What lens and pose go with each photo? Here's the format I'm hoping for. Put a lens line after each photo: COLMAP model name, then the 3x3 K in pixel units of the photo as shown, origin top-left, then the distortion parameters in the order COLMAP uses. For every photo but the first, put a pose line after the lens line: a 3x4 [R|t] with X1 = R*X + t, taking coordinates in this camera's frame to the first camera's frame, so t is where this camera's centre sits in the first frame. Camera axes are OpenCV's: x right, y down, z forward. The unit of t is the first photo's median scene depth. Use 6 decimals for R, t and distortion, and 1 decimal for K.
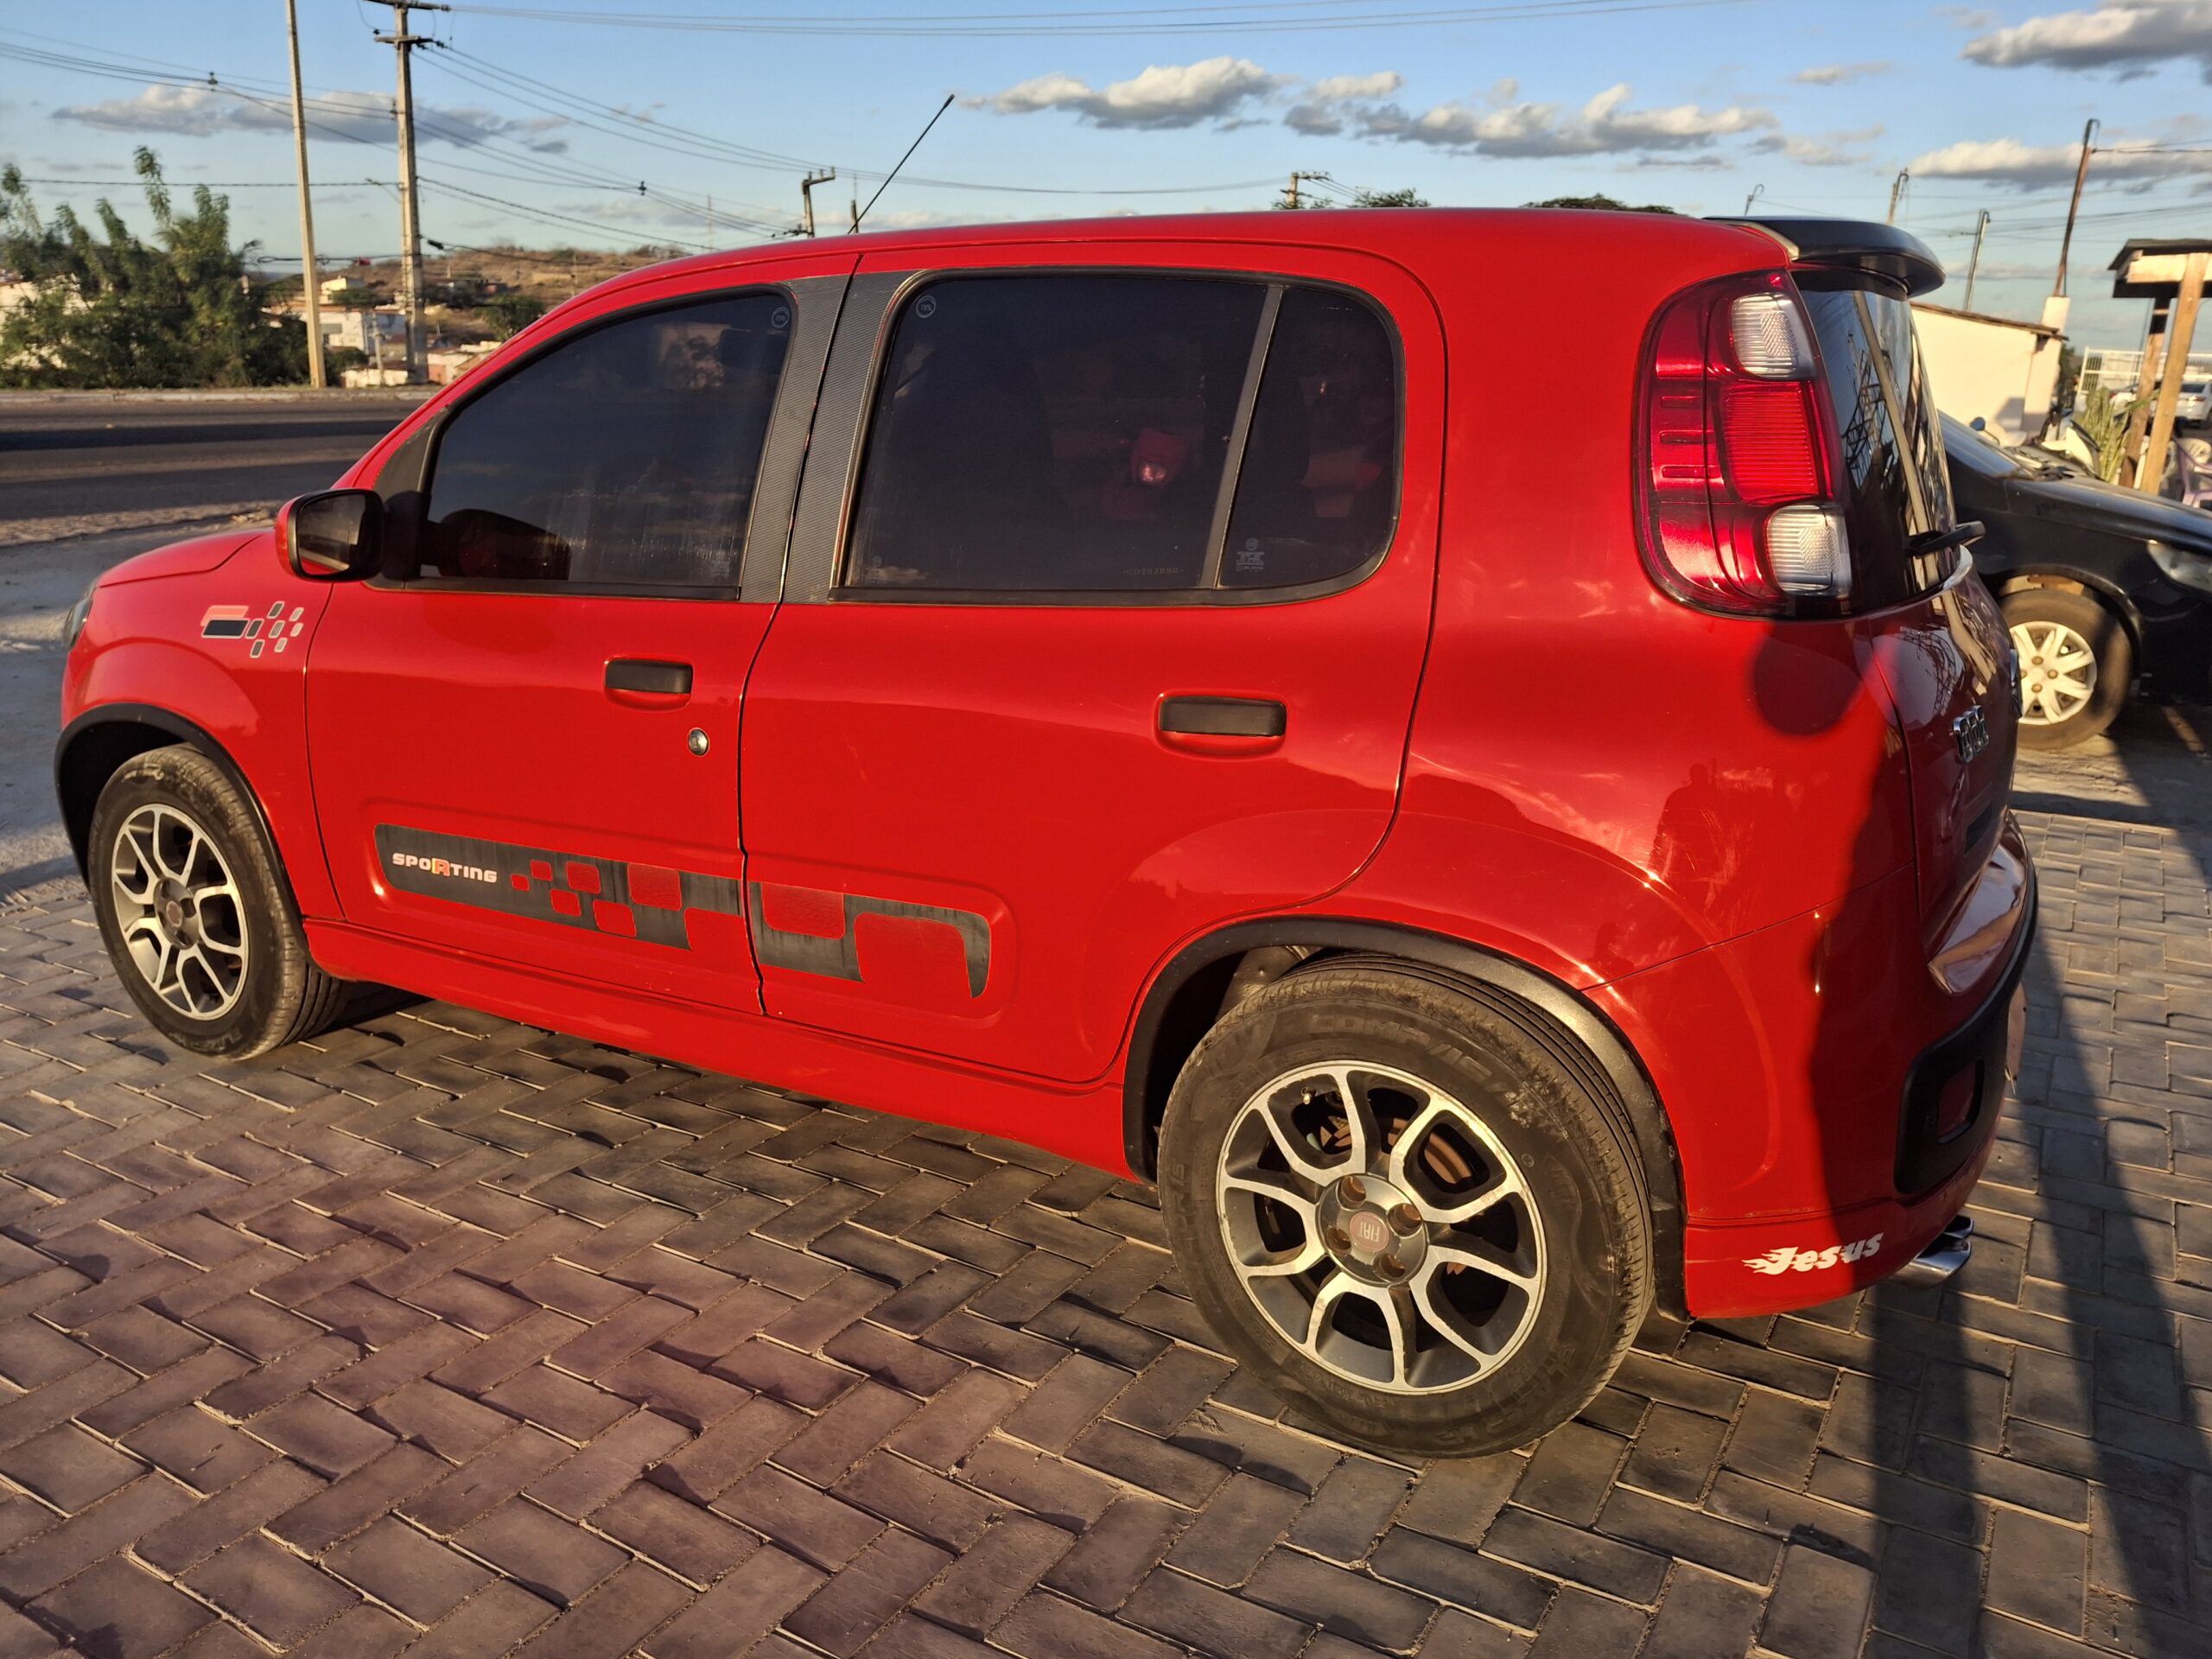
lens RADIAL K [[1687.2, 0, 1136.1], [0, 1687.2, 800.5], [0, 0, 1]] dist [-0.022591, 0.010223]
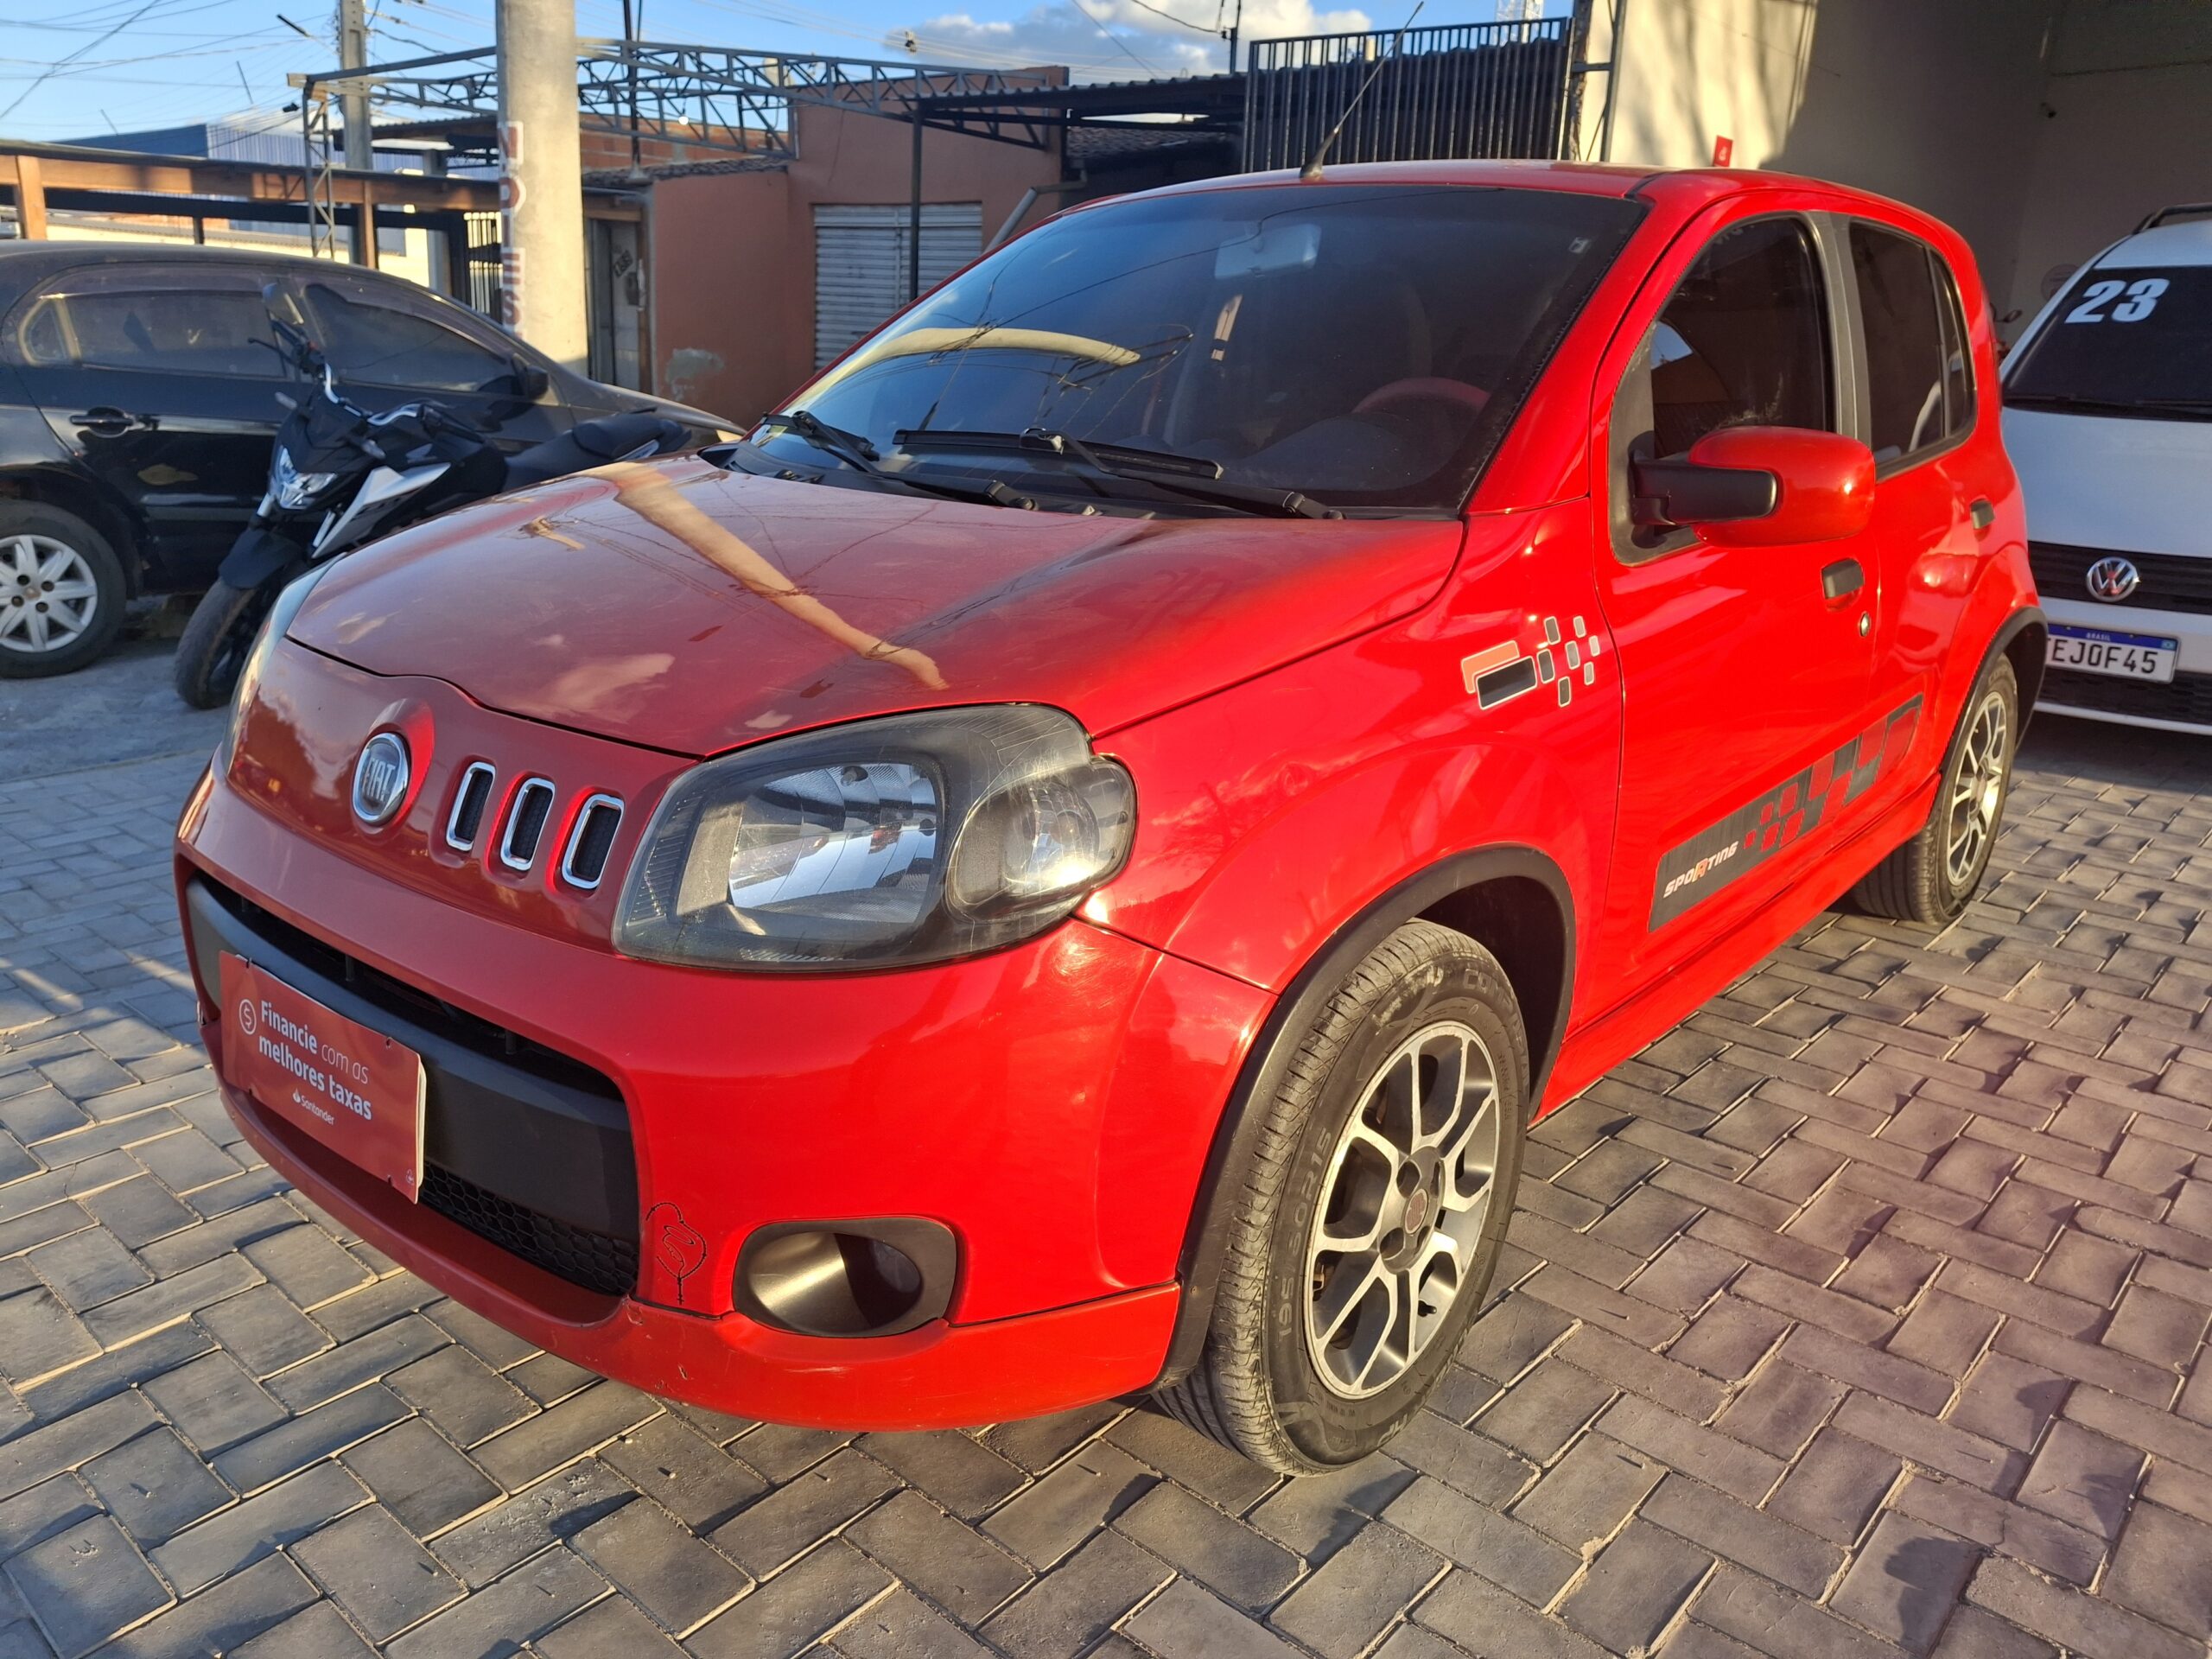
lens RADIAL K [[1687.2, 0, 1097.6], [0, 1687.2, 779.4], [0, 0, 1]] dist [-0.022591, 0.010223]
pose [[0.180016, -0.256792, 0.949554, -1.397837], [0.219405, 0.951486, 0.215720, -0.281773], [-0.958883, 0.169503, 0.227625, 1.202841]]
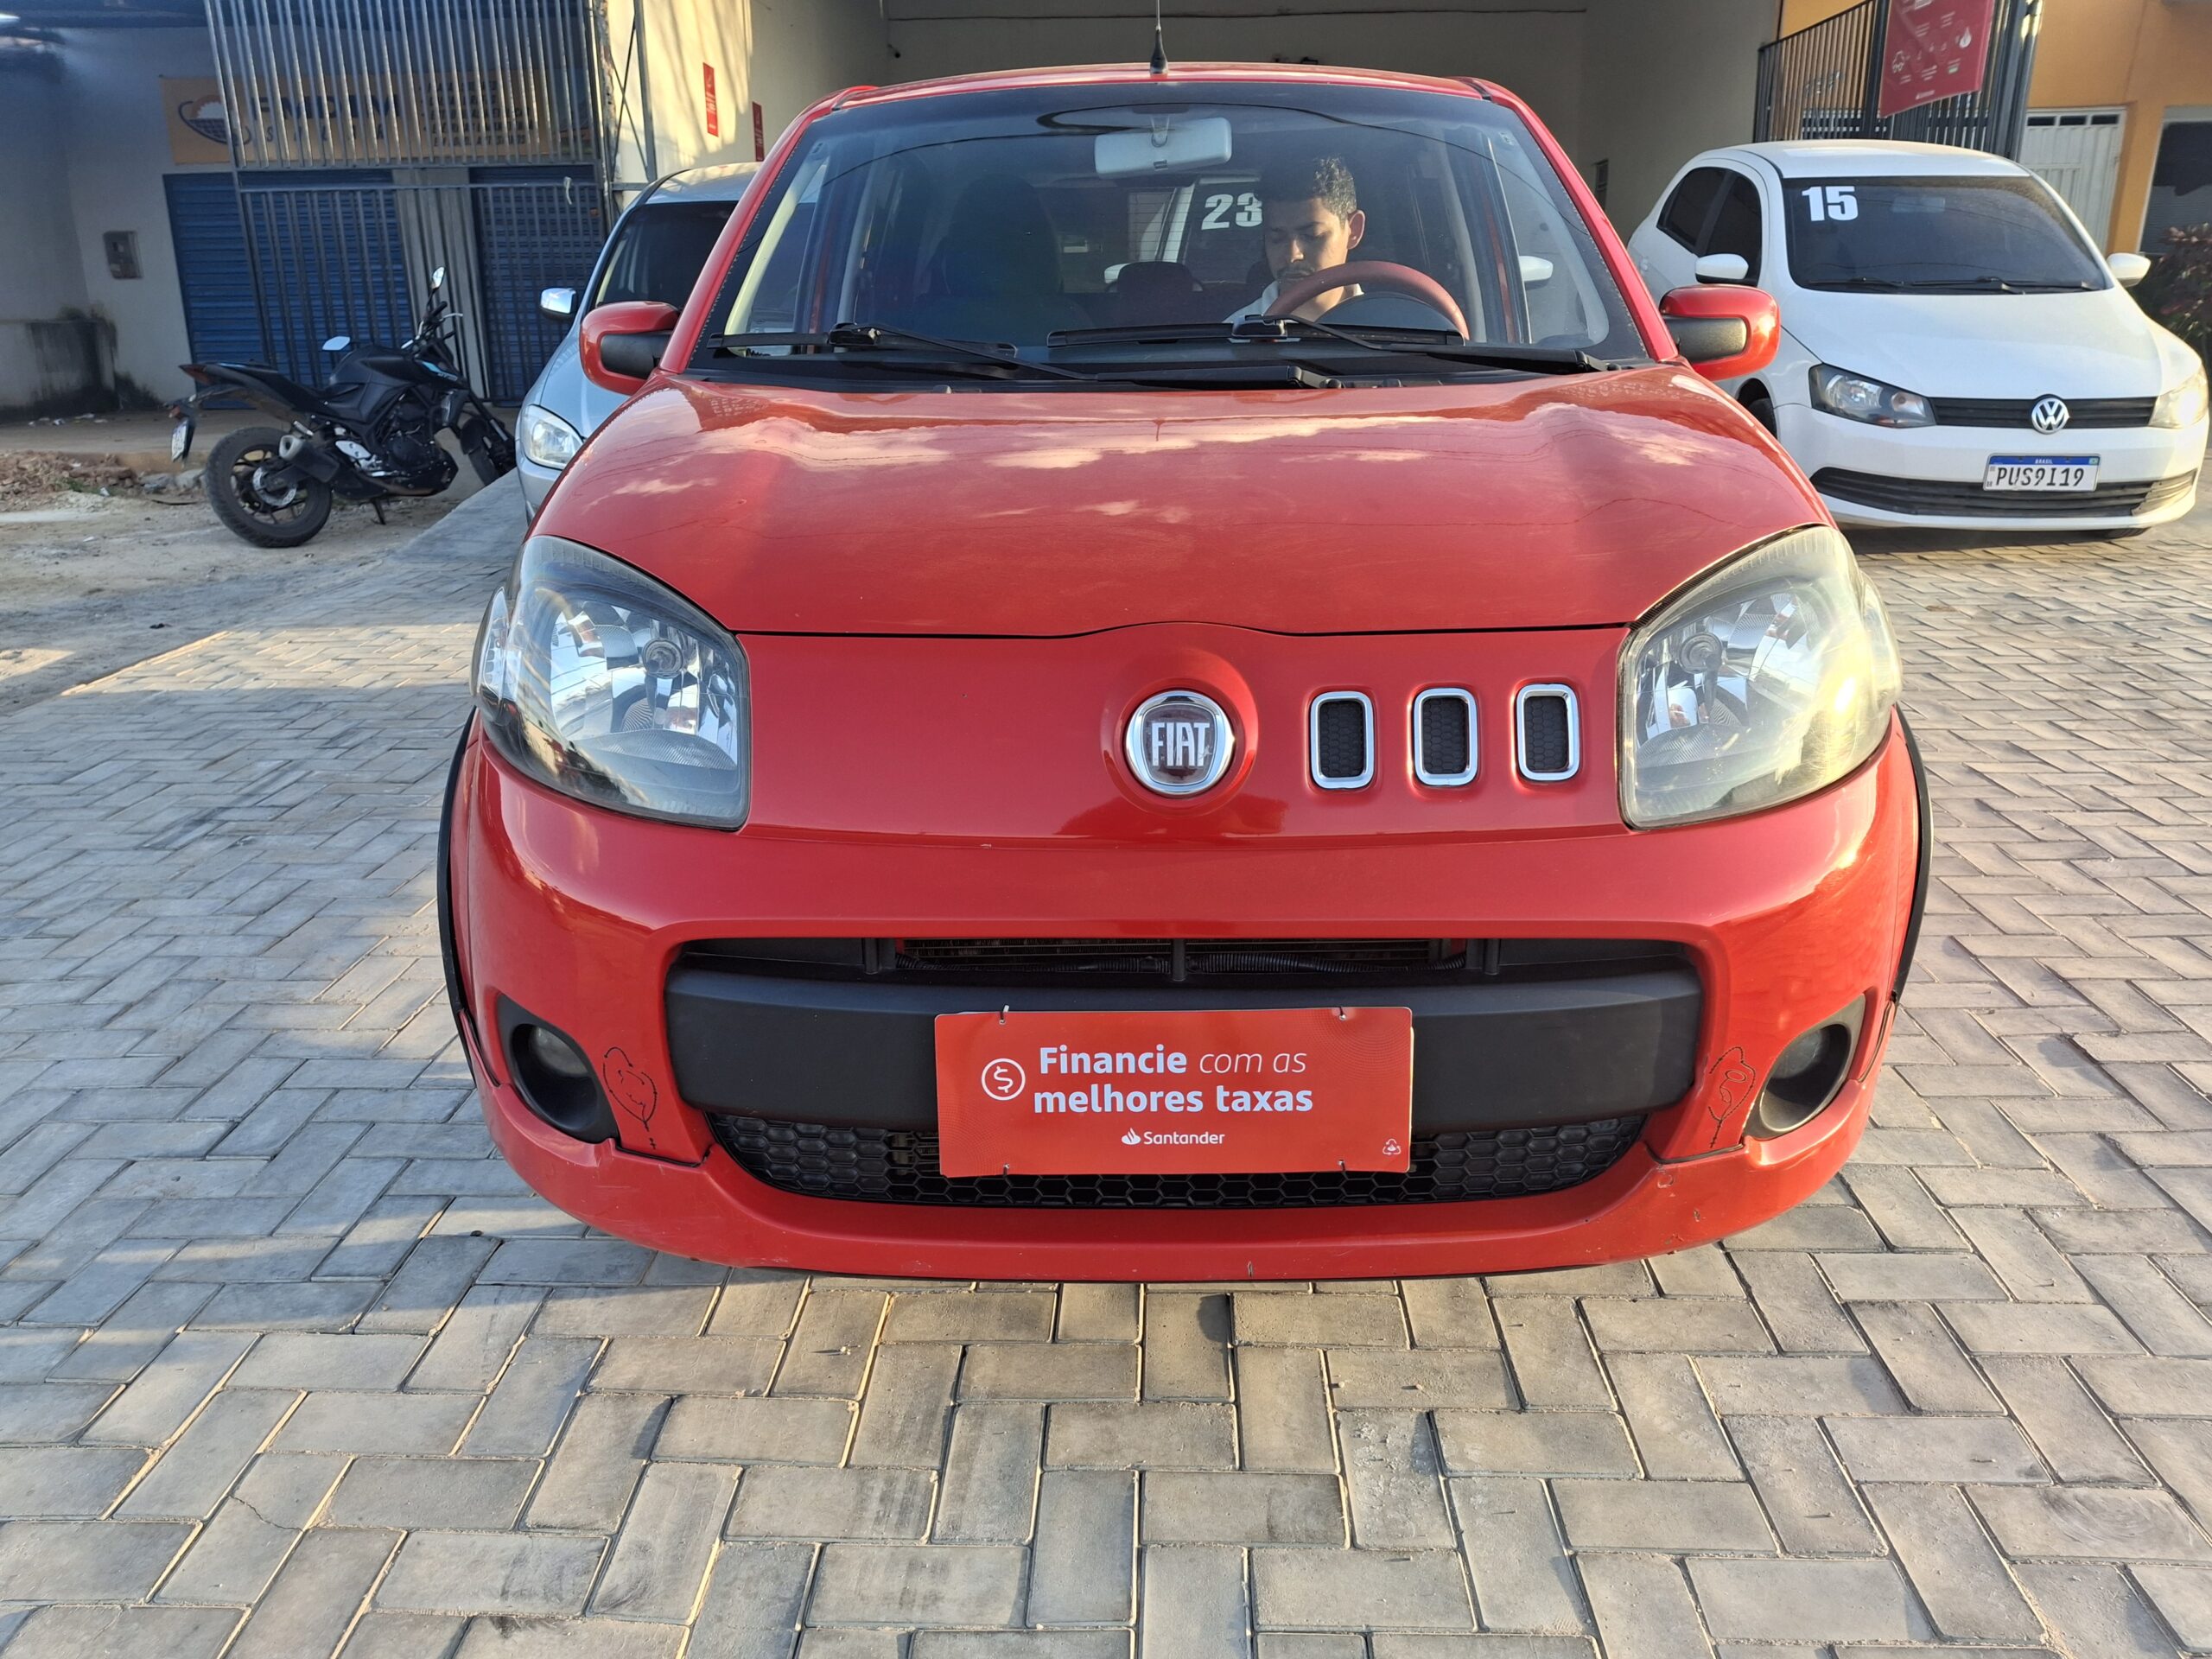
lens RADIAL K [[1687.2, 0, 1119.1], [0, 1687.2, 790.7], [0, 0, 1]] dist [-0.022591, 0.010223]
pose [[-0.489093, -0.256537, 0.833653, -1.287386], [0.220381, 0.888413, 0.402683, -0.422757], [-0.843931, 0.380671, -0.377981, 1.891773]]
